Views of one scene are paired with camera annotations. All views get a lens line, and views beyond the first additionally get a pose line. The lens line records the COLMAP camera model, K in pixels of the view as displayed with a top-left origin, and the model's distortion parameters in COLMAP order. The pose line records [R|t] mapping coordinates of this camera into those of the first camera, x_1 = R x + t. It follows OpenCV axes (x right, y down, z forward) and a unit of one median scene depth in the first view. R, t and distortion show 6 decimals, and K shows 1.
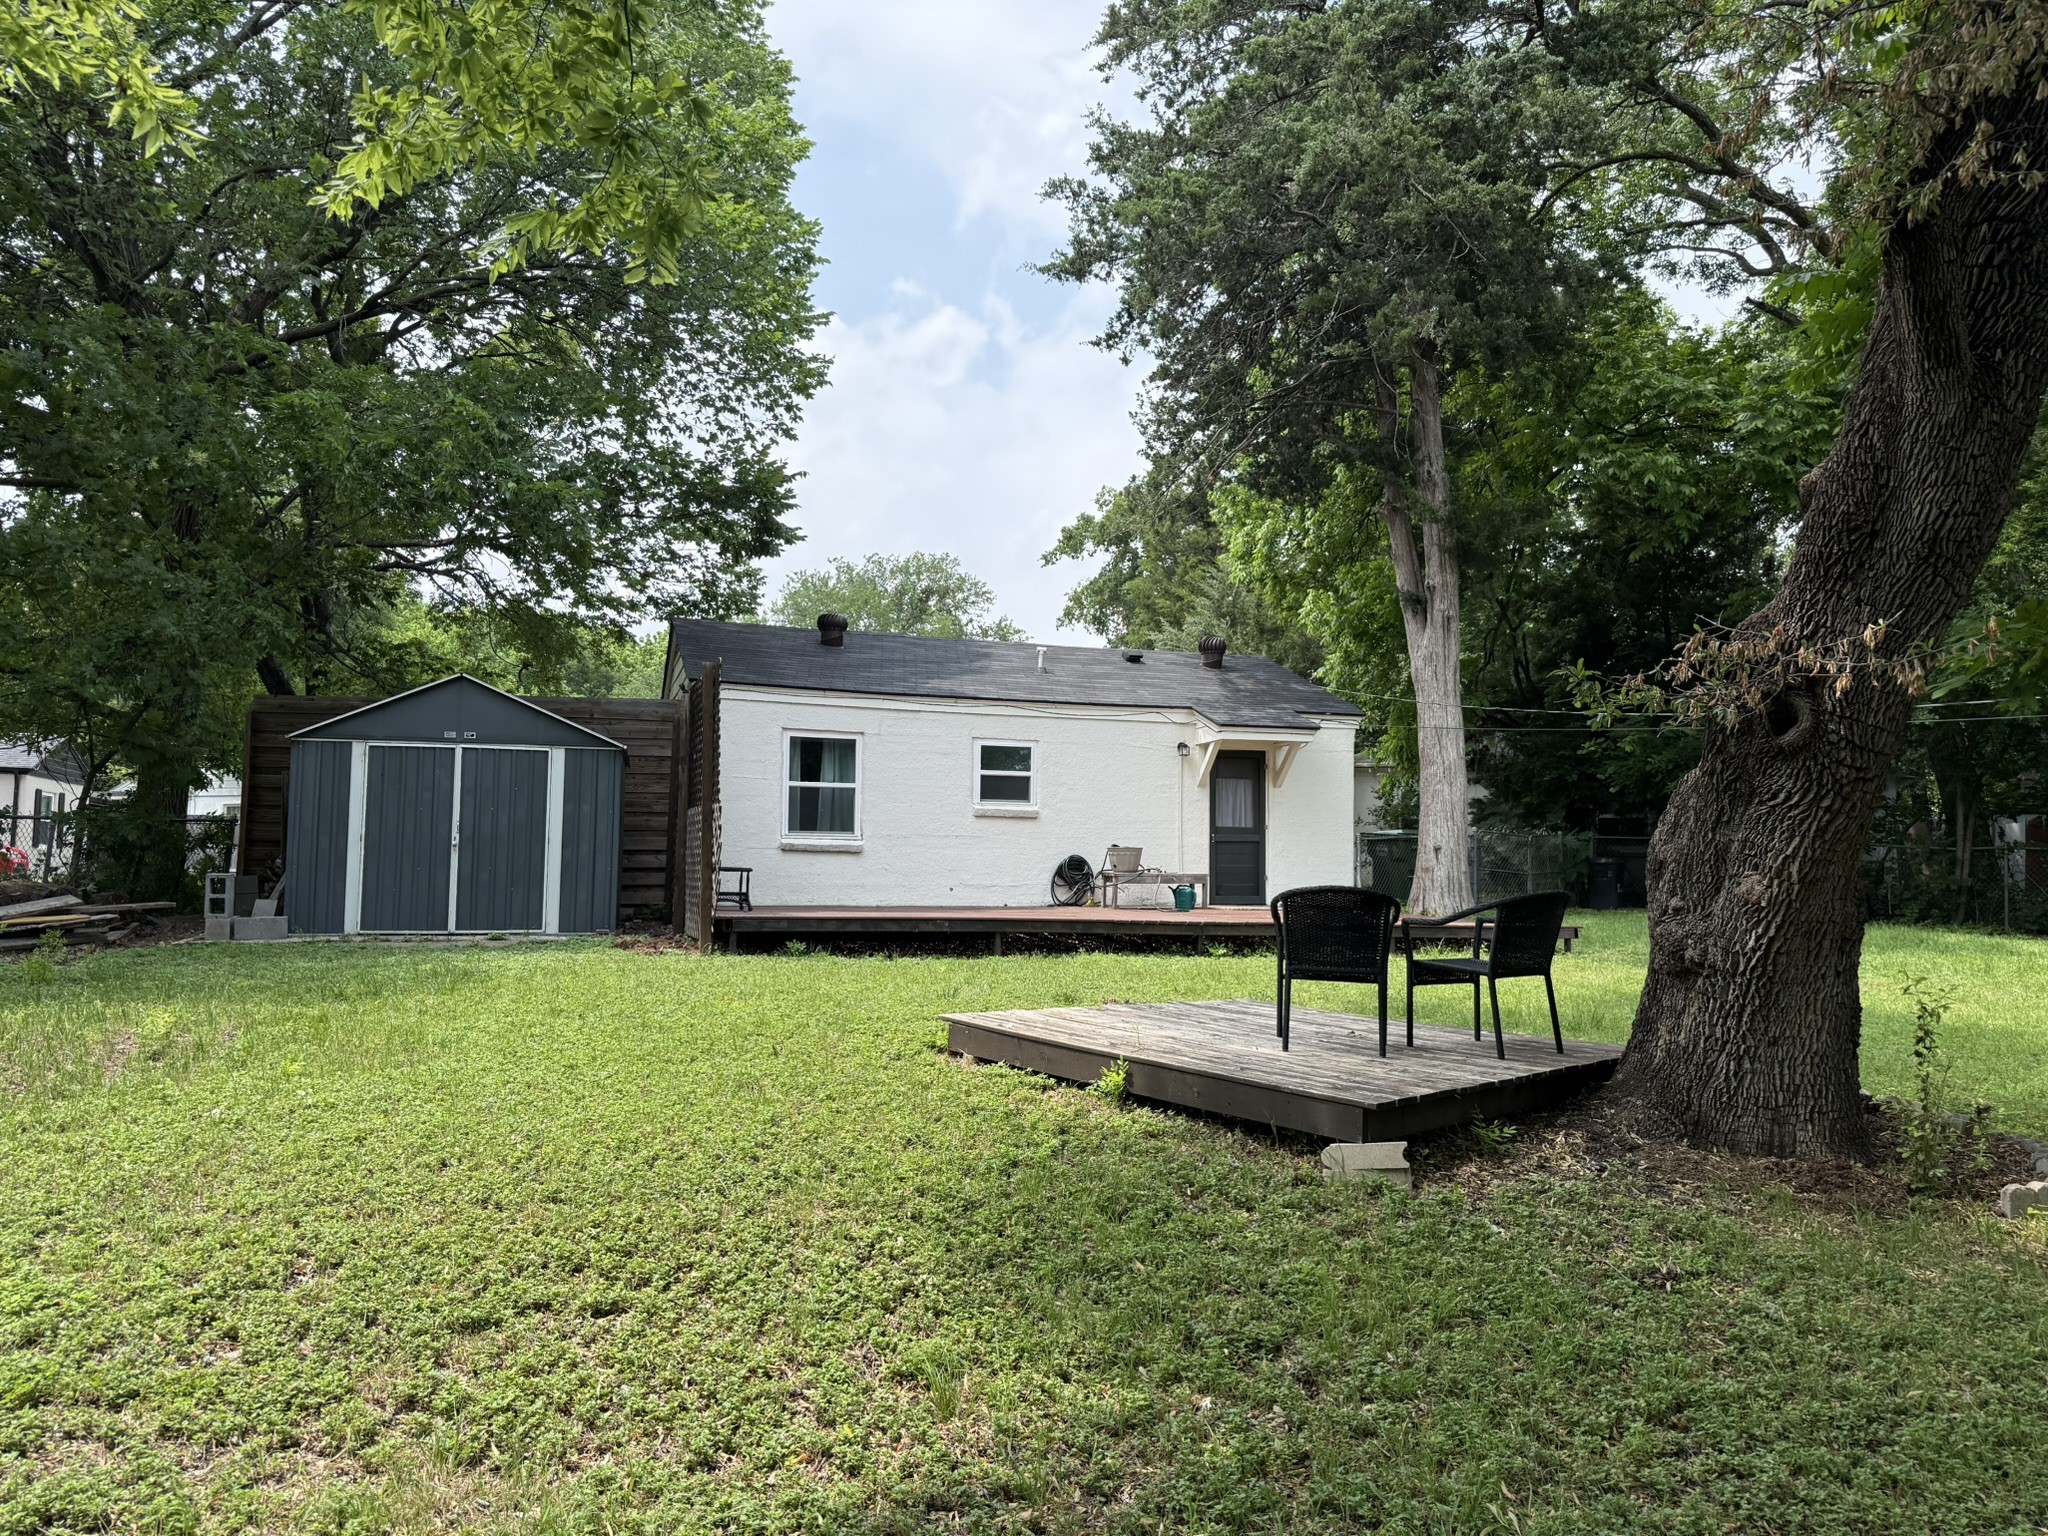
lens RADIAL K [[1426.7, 0, 1024.0], [0, 1426.7, 768.0], [0, 0, 1]] dist [0.131776, -0.228586]
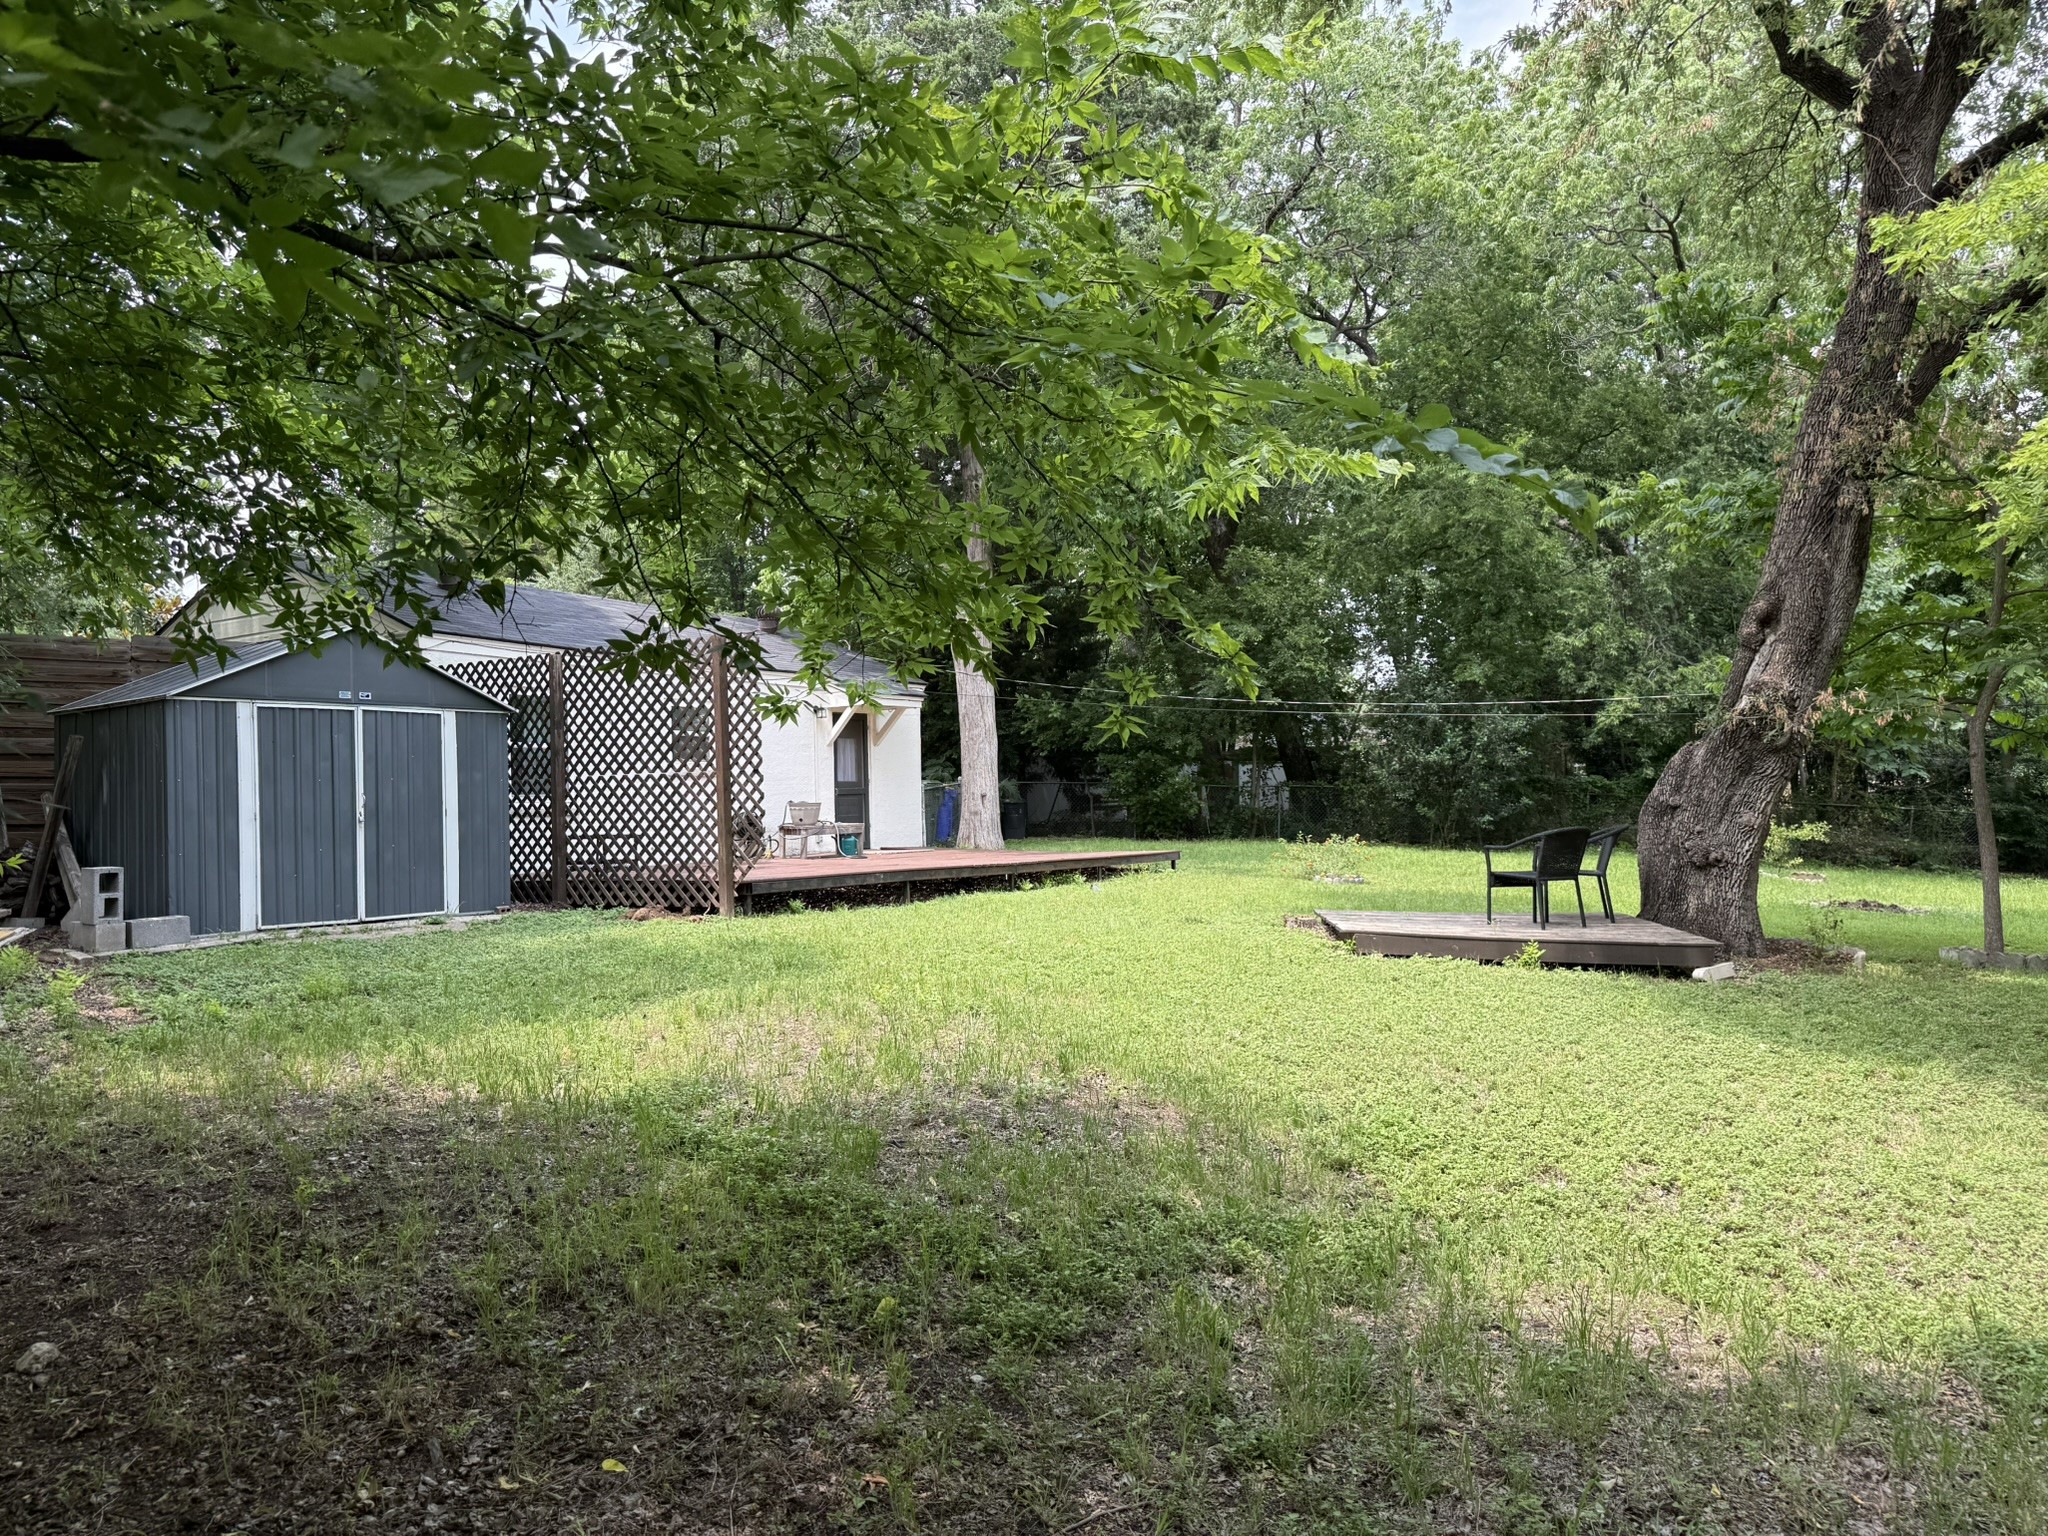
lens RADIAL K [[1426.7, 0, 1024.0], [0, 1426.7, 768.0], [0, 0, 1]] dist [0.131776, -0.228586]
pose [[0.767759, -0.010993, 0.640644, -0.496542], [-0.015364, 0.999249, 0.035559, -0.012632], [-0.640554, -0.037144, 0.767014, 0.051538]]
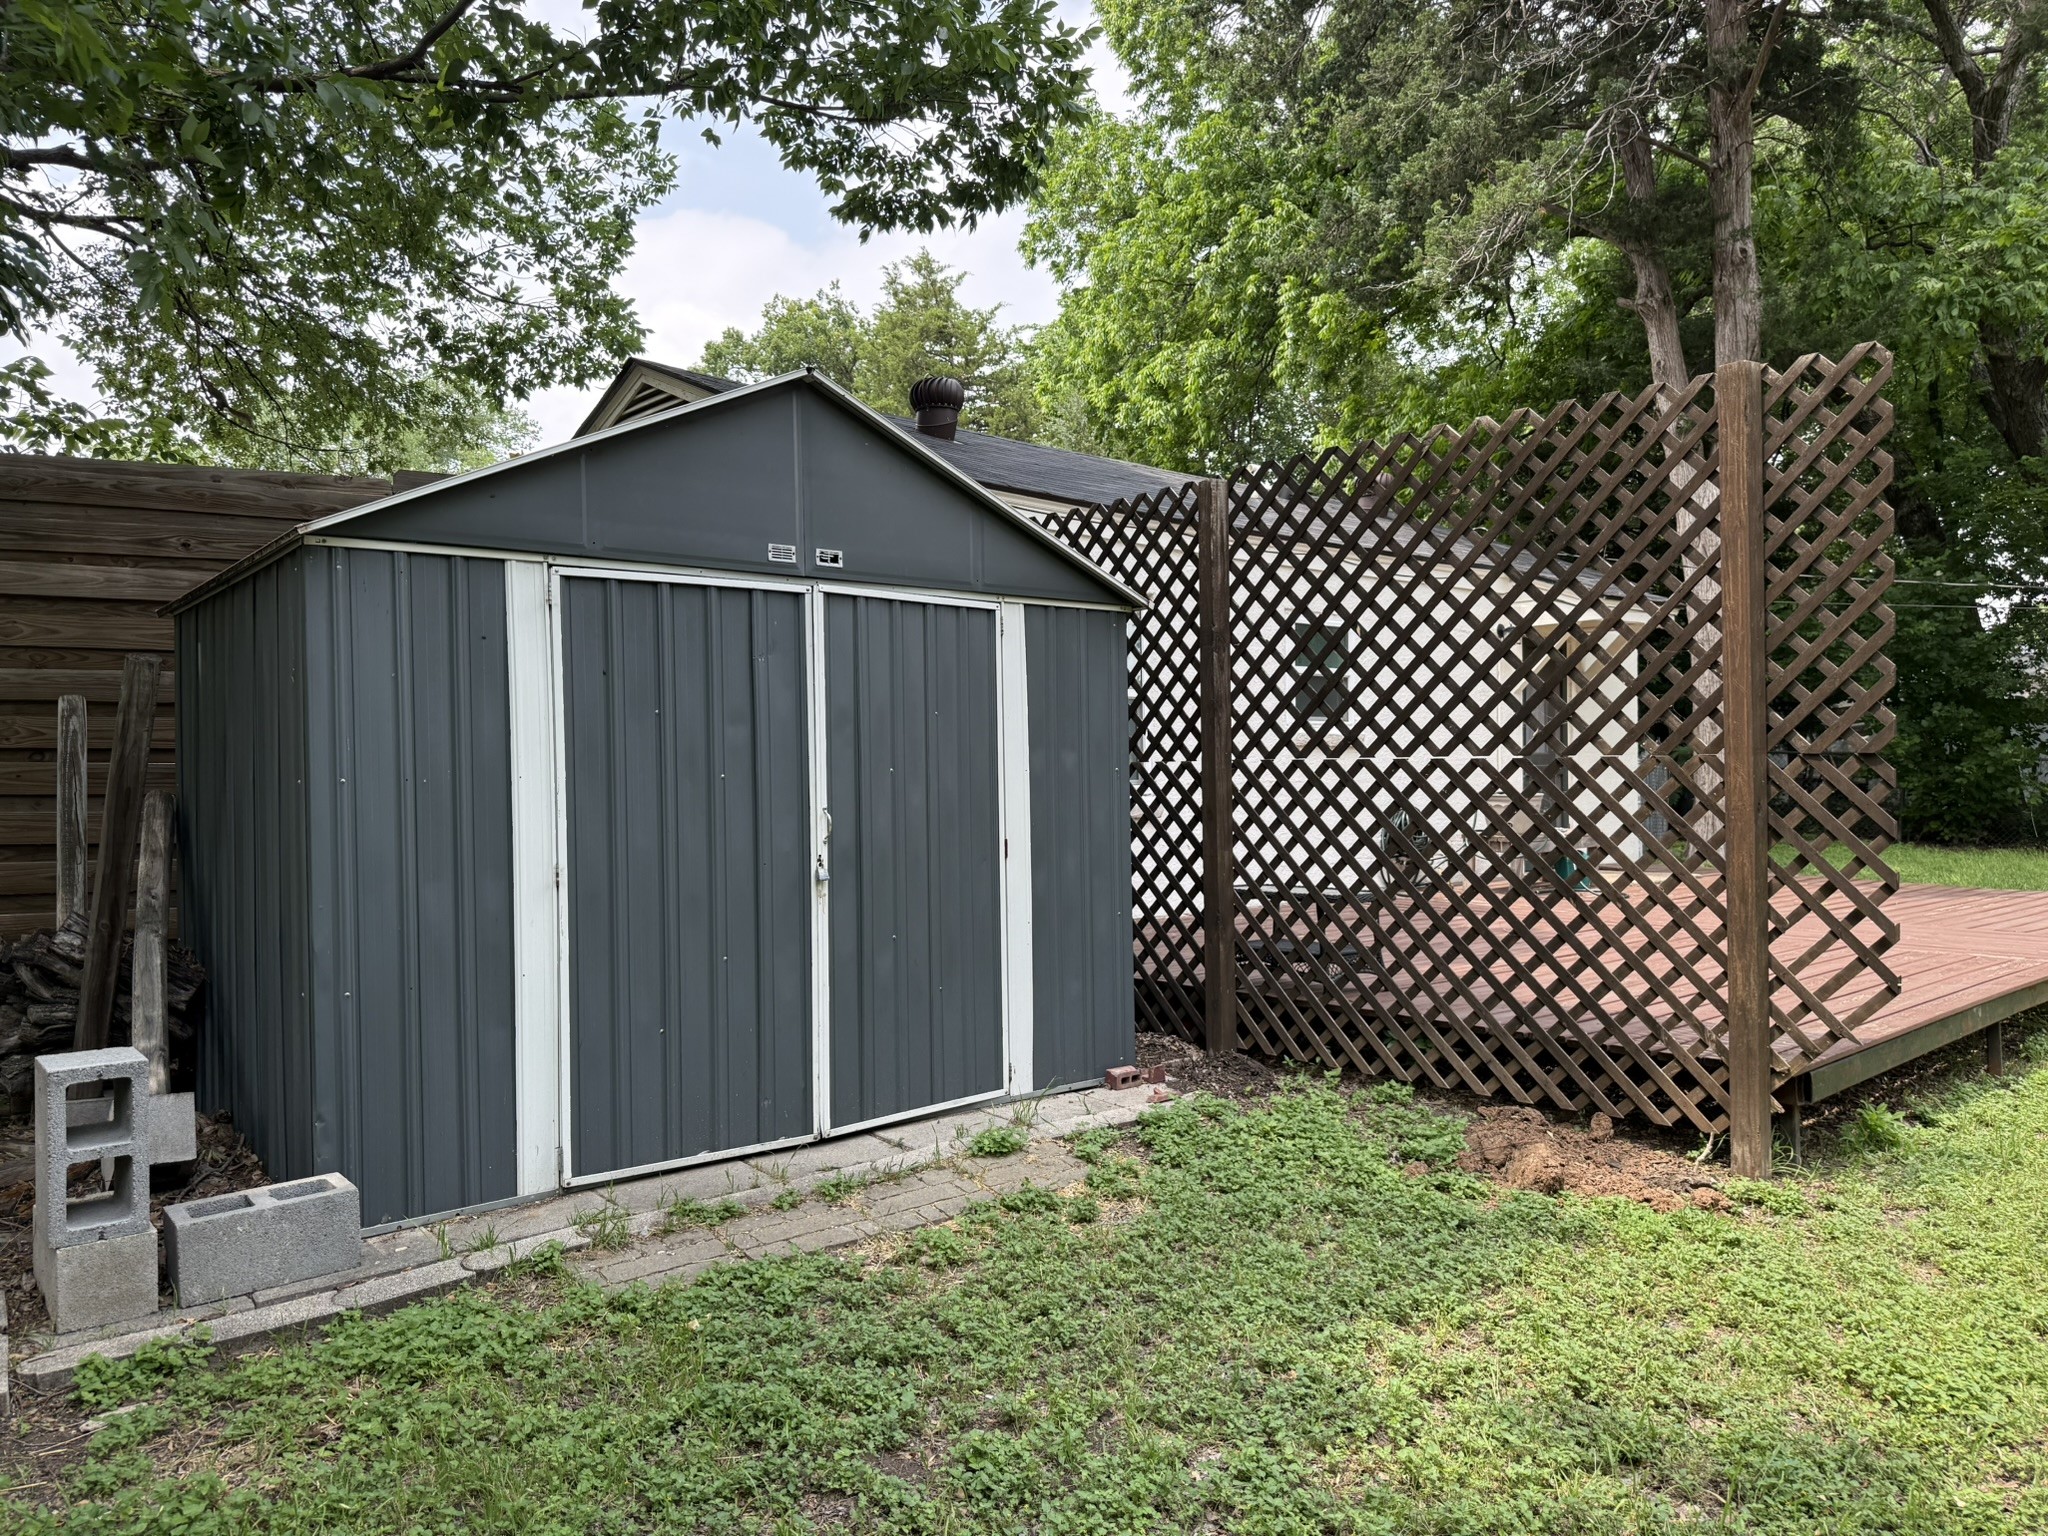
lens RADIAL K [[1426.7, 0, 1024.0], [0, 1426.7, 768.0], [0, 0, 1]] dist [0.131776, -0.228586]
pose [[0.912193, -0.020024, 0.409271, -0.372551], [-0.010234, 0.997380, 0.071608, 0.001797], [-0.409633, -0.069508, 0.909599, 0.518496]]
